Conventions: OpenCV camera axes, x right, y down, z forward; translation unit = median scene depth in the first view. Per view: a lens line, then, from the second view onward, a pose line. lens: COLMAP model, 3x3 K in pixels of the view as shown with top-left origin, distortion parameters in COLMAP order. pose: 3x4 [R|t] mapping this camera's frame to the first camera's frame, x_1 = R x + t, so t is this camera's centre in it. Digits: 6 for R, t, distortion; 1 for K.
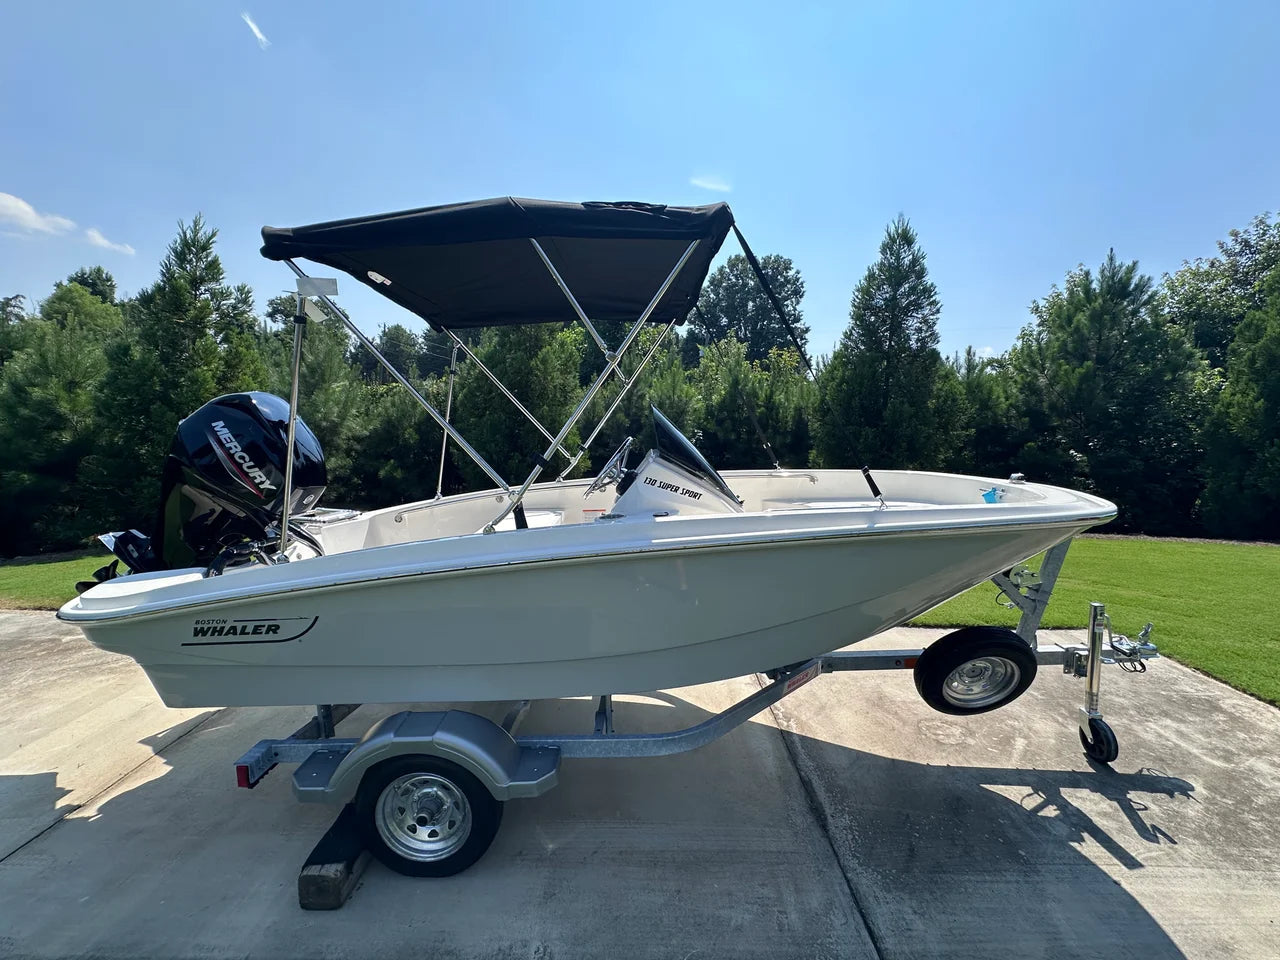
lens RADIAL K [[546.4, 0, 640.9], [0, 546.4, 480.0], [0, 0, 1]] dist [-0.002521, 0.000945]
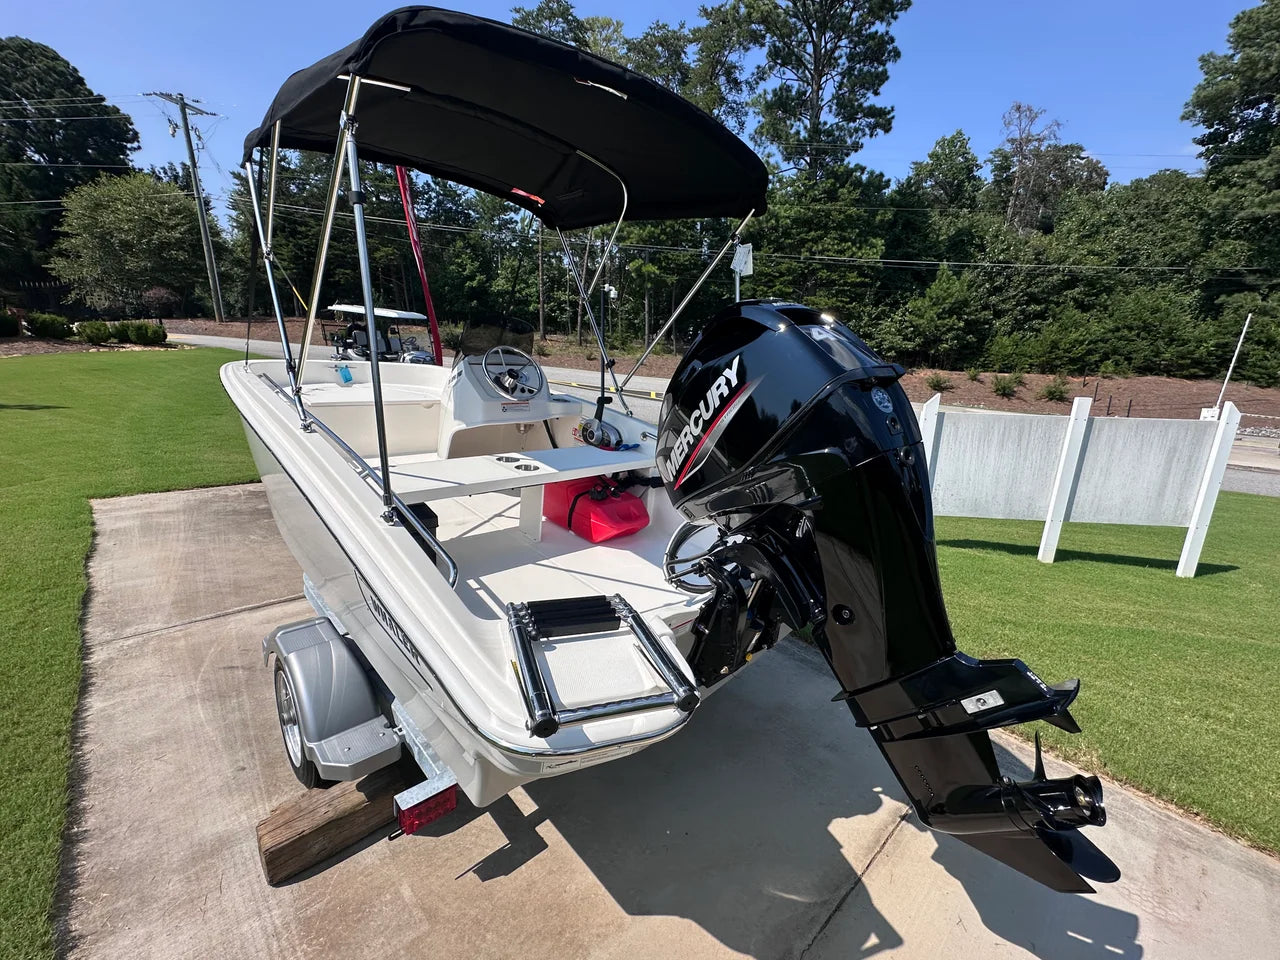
lens RADIAL K [[546.4, 0, 640.1], [0, 546.4, 479.6], [0, 0, 1]] dist [-0.002521, 0.000945]
pose [[-0.686377, -0.231212, 0.689513, -1.000568], [0.007630, 0.945773, 0.324739, -0.165475], [-0.727206, 0.228154, -0.647392, 1.441785]]
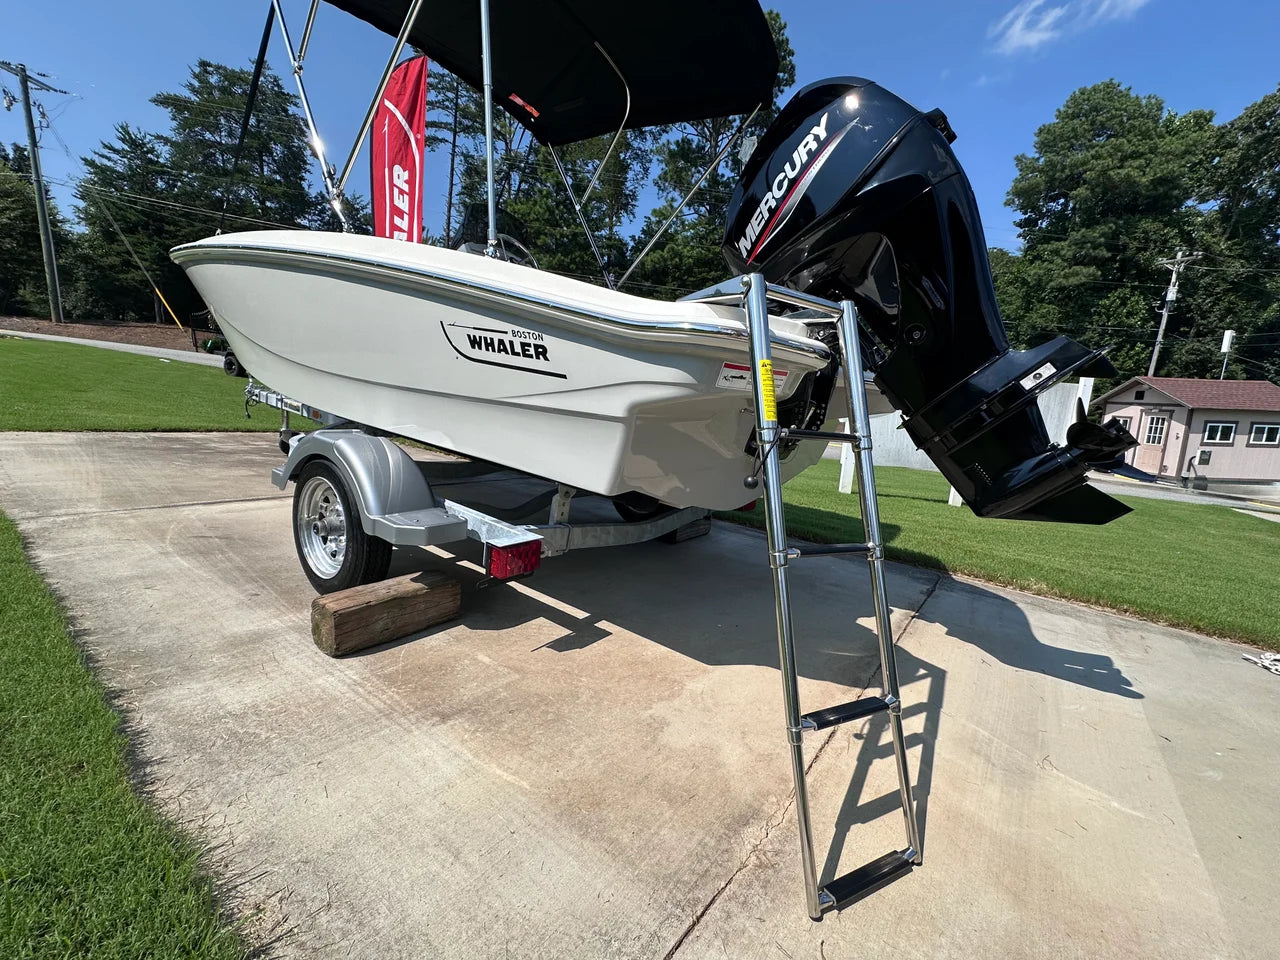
lens RADIAL K [[546.4, 0, 639.8], [0, 546.4, 481.6], [0, 0, 1]] dist [-0.002521, 0.000945]
pose [[-0.800612, -0.191557, 0.567738, -0.941605], [-0.046210, 0.964437, 0.260241, 0.109266], [-0.597399, 0.182117, -0.780992, 1.658262]]
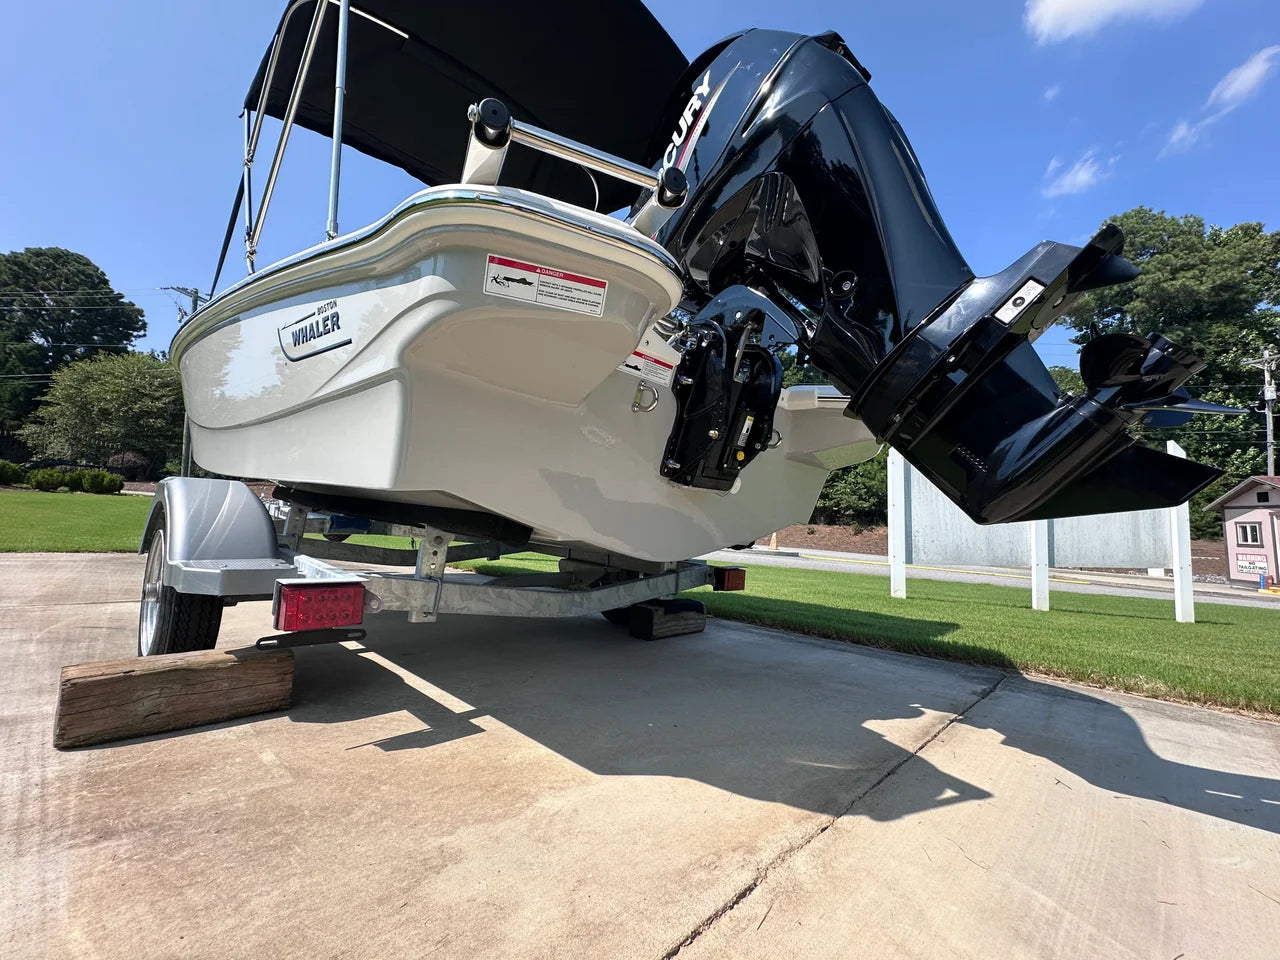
lens RADIAL K [[546.4, 0, 641.1], [0, 546.4, 482.4], [0, 0, 1]] dist [-0.002521, 0.000945]
pose [[-0.728494, -0.005465, 0.685031, -0.994494], [0.008084, 0.999830, 0.016574, 0.237376], [-0.685005, 0.017612, -0.728326, 1.445309]]
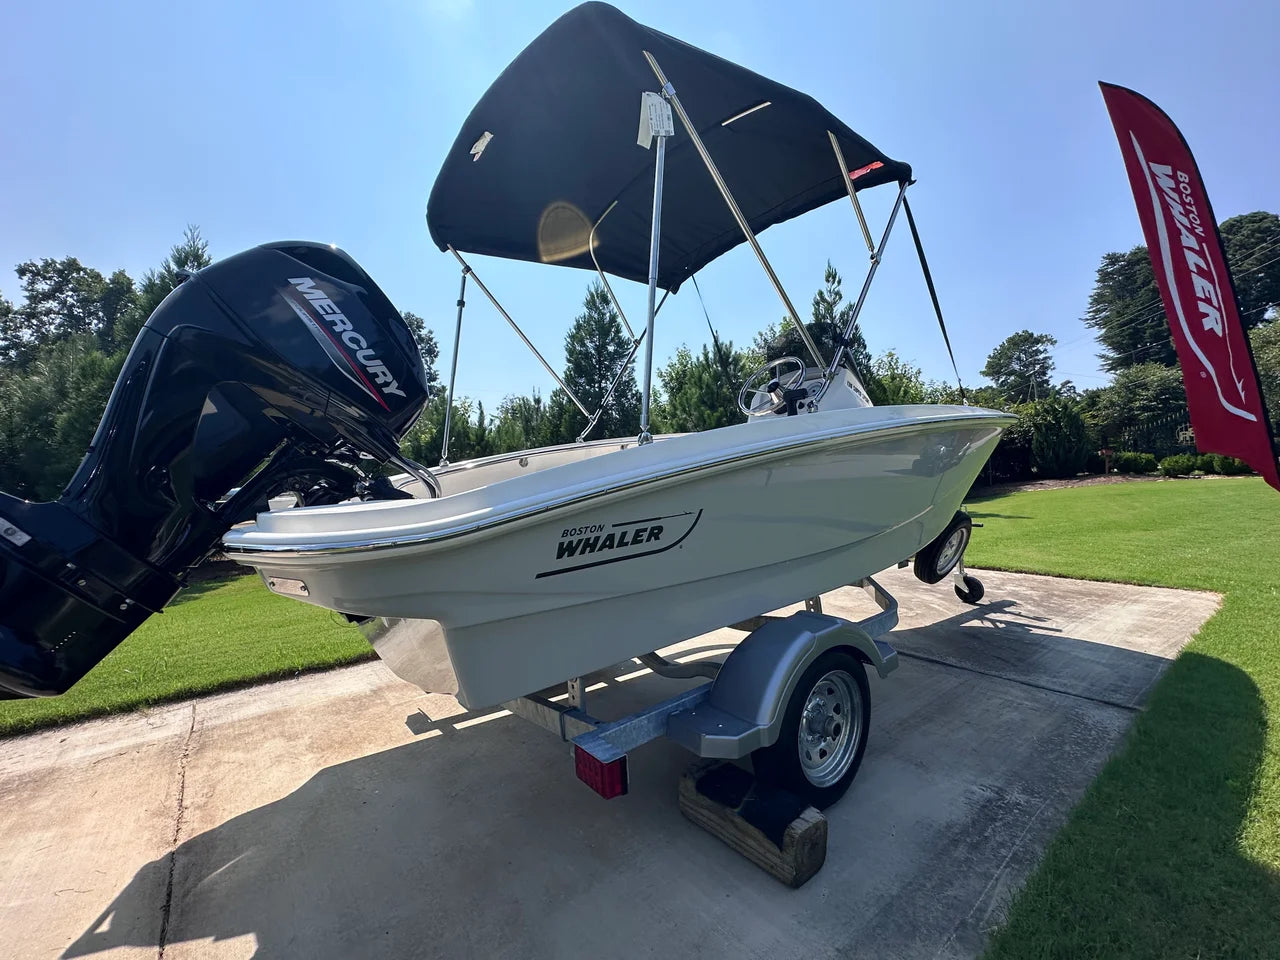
lens RADIAL K [[546.4, 0, 641.6], [0, 546.4, 479.9], [0, 0, 1]] dist [-0.002521, 0.000945]
pose [[0.785435, -0.043397, 0.617421, -0.797859], [0.114684, 0.990470, -0.076274, 0.182556], [-0.608227, 0.130716, 0.782926, 0.318647]]
